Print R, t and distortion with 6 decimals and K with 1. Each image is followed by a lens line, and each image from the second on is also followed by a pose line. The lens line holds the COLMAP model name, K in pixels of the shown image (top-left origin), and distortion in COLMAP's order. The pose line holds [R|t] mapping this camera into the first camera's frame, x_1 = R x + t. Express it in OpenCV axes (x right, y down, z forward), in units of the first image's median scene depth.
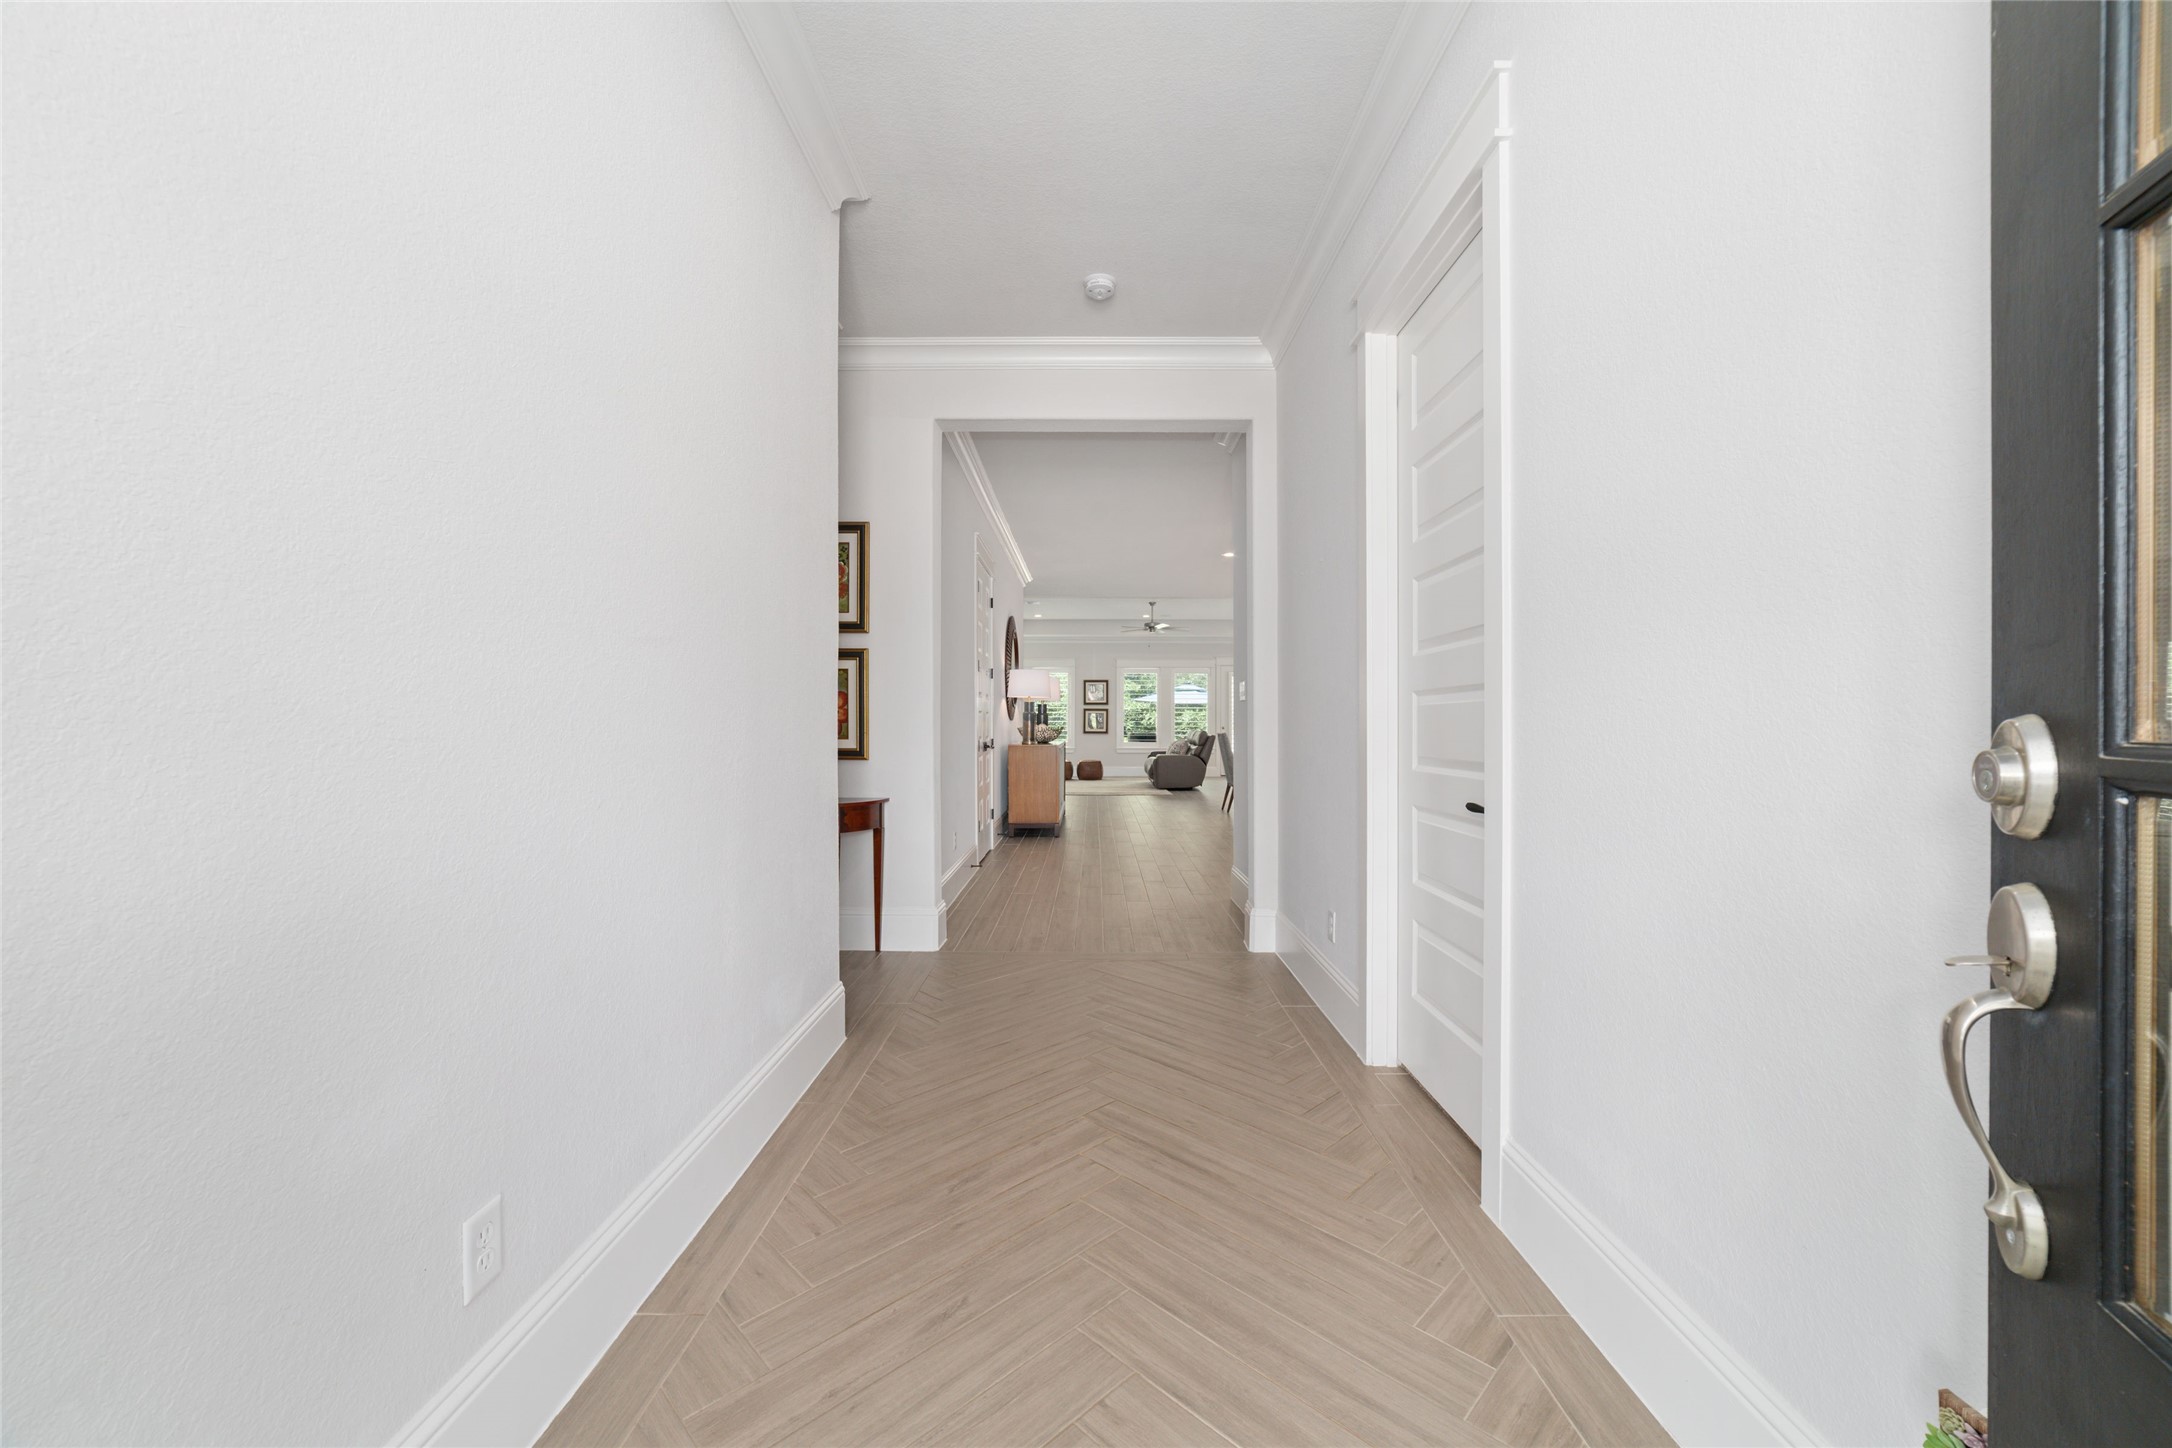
lens RADIAL K [[831.8, 0, 1084.2], [0, 831.8, 730.0], [0, 0, 1]] dist [-0.017362, 0.006252]
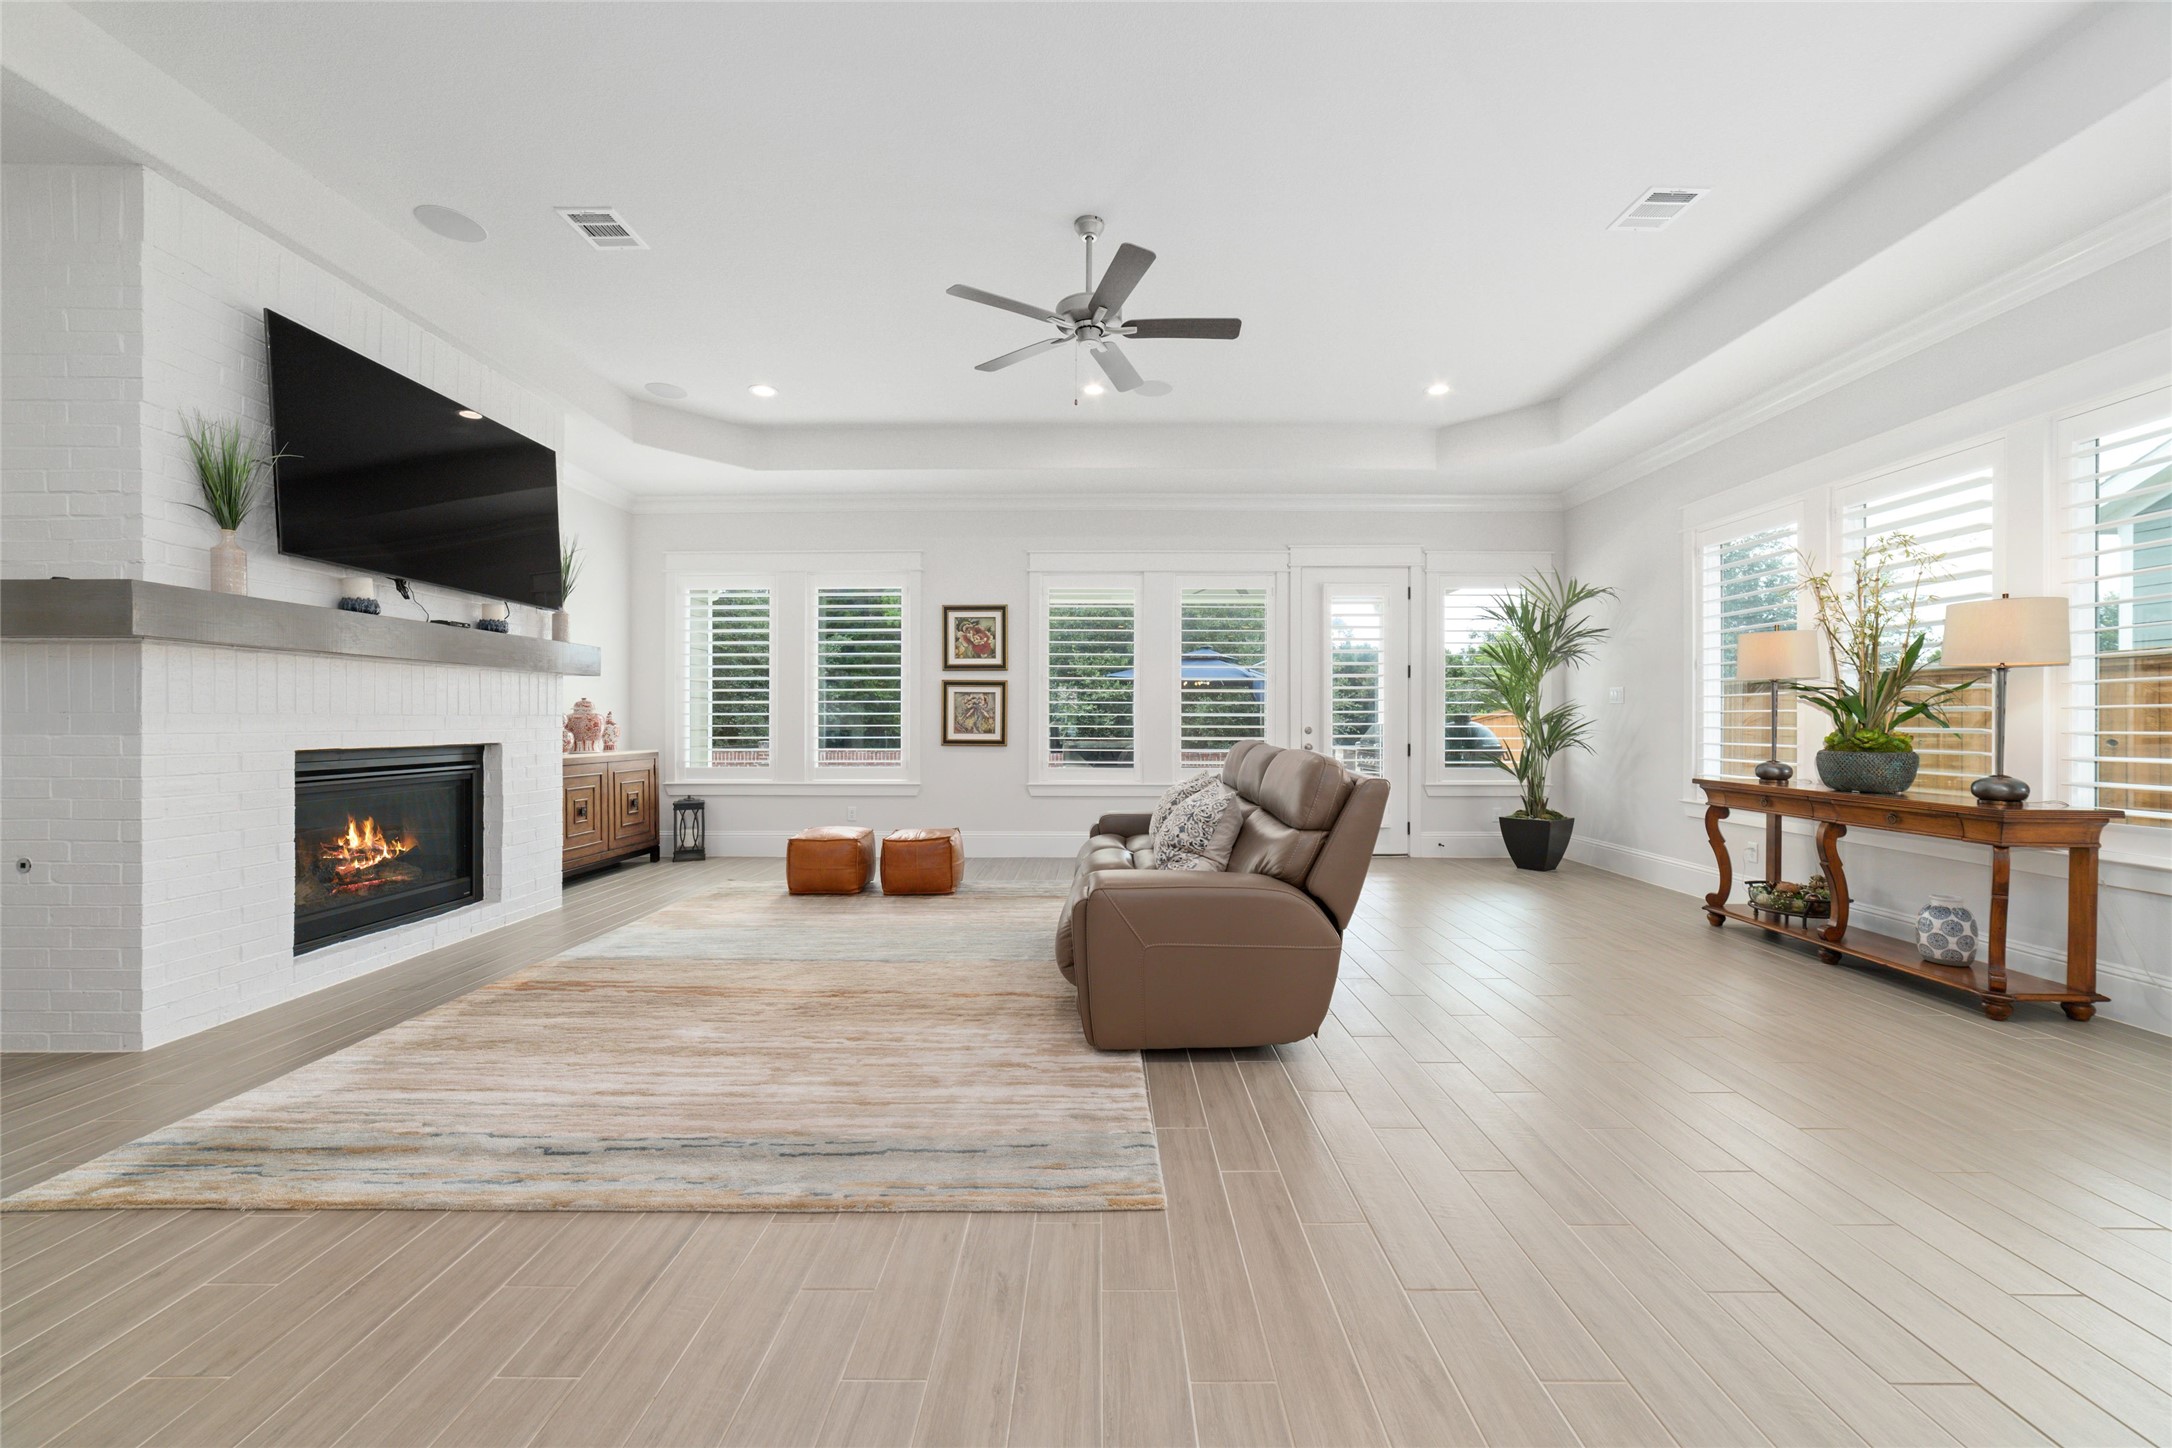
lens RADIAL K [[831.8, 0, 1091.0], [0, 831.8, 721.0], [0, 0, 1]] dist [-0.017362, 0.006252]
pose [[1.000000, -0.000059, 0.000338, 0.073621], [0.000061, 0.999989, -0.004724, -0.006102], [-0.000338, 0.004724, 0.999989, 0.678851]]
